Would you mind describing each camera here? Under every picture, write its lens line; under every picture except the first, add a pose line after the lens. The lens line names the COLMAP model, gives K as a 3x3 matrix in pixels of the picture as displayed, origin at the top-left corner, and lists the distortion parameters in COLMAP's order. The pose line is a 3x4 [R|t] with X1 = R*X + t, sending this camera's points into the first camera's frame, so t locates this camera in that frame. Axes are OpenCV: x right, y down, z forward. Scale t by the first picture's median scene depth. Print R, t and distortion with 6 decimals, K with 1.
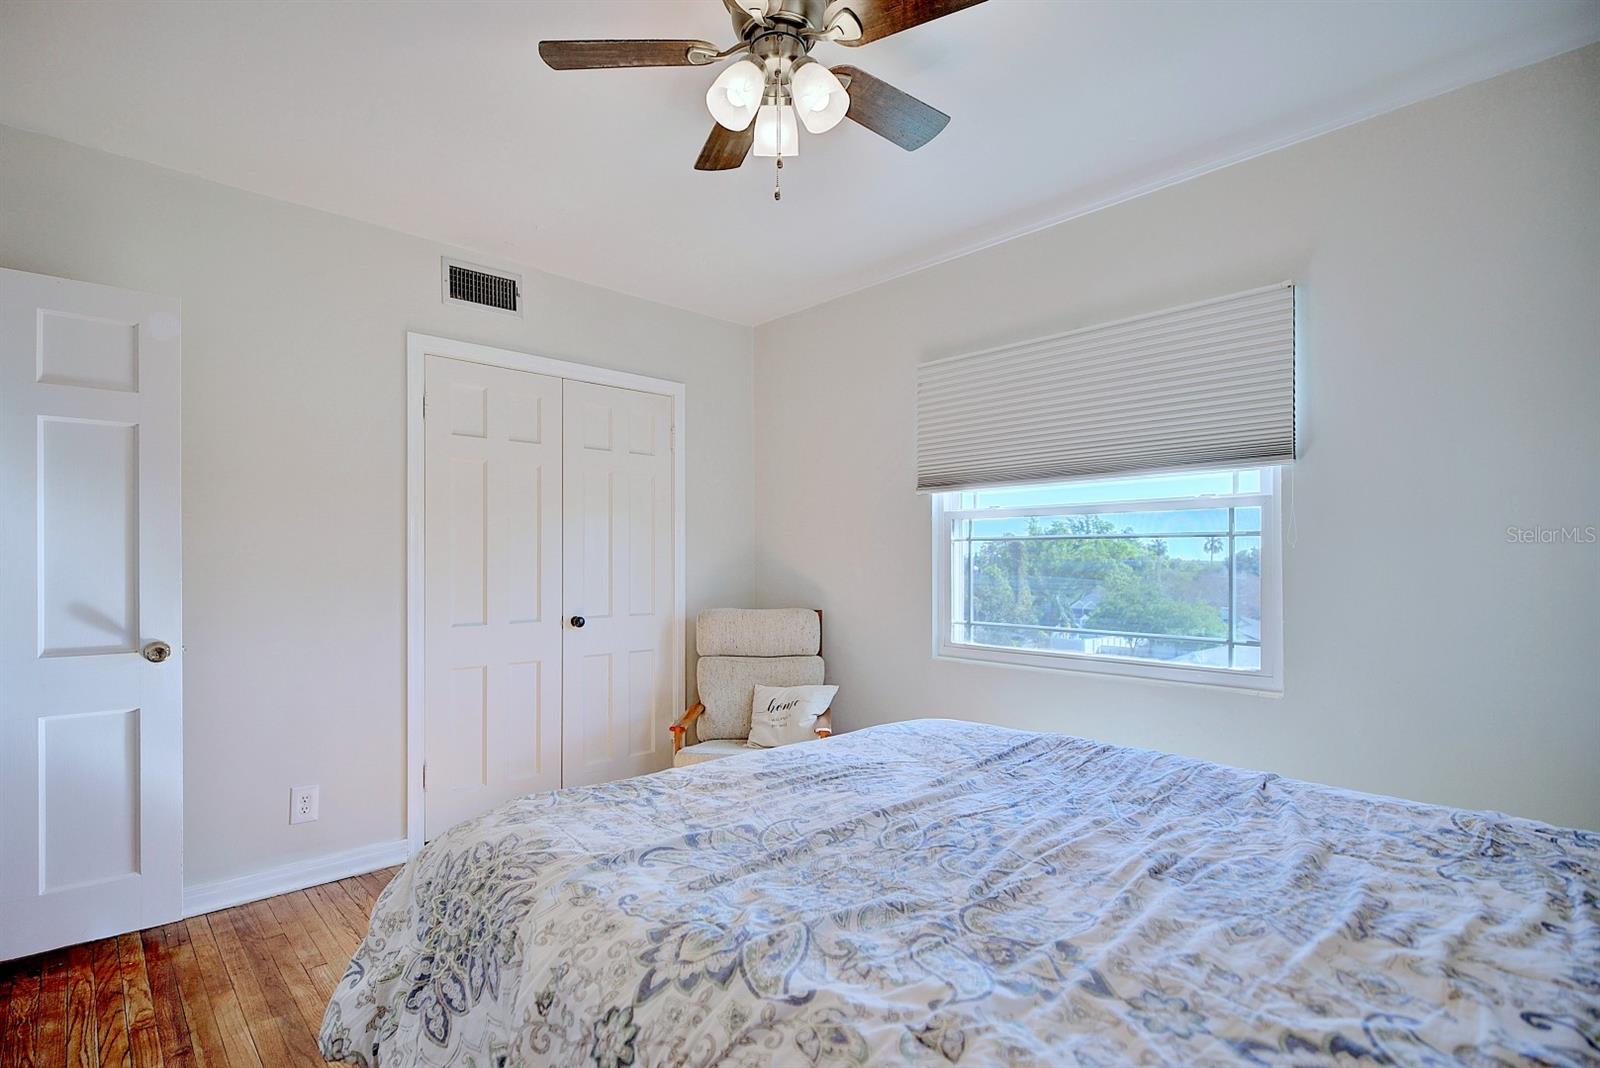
lens RADIAL K [[725.2, 0, 801.8], [0, 725.2, 569.4], [0, 0, 1]] dist [-0.000055, -0.000011]
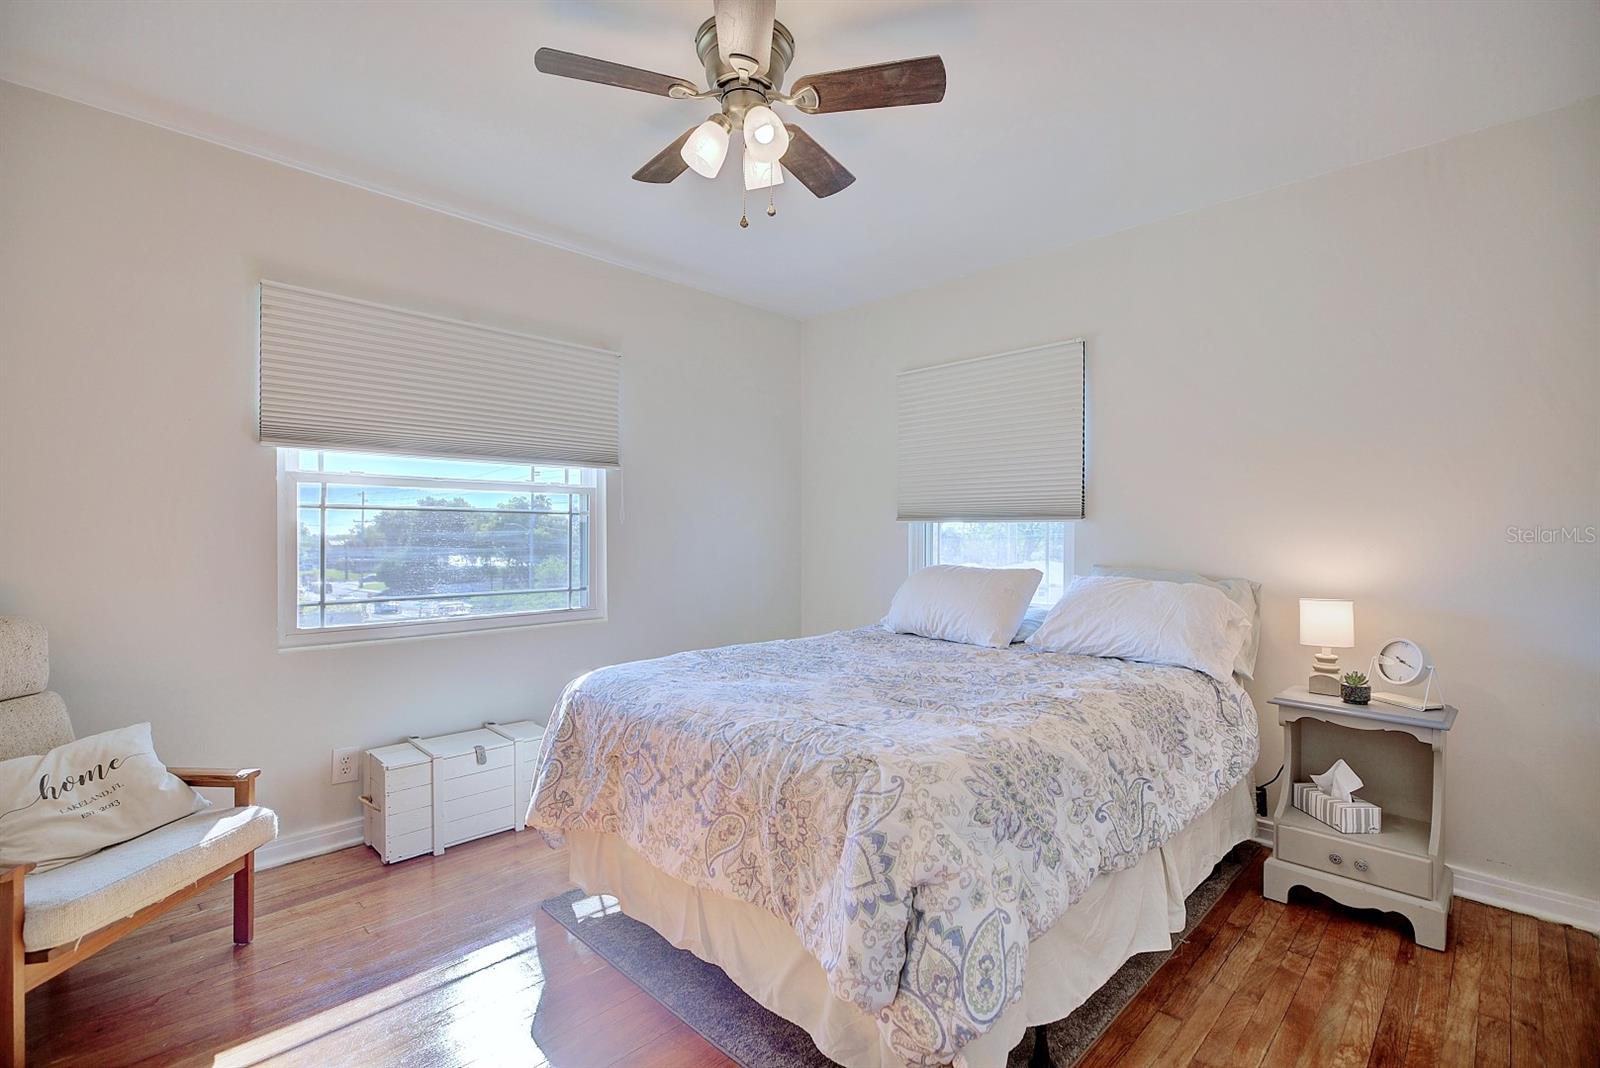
lens RADIAL K [[729.1, 0, 798.5], [0, 729.1, 536.6], [0, 0, 1]] dist [-0.000848, -0.000222]
pose [[-0.005684, -0.017137, 0.999837, -0.656839], [-0.001052, 0.999853, 0.017132, -0.021056], [-0.999983, -0.000954, -0.005701, 0.444392]]
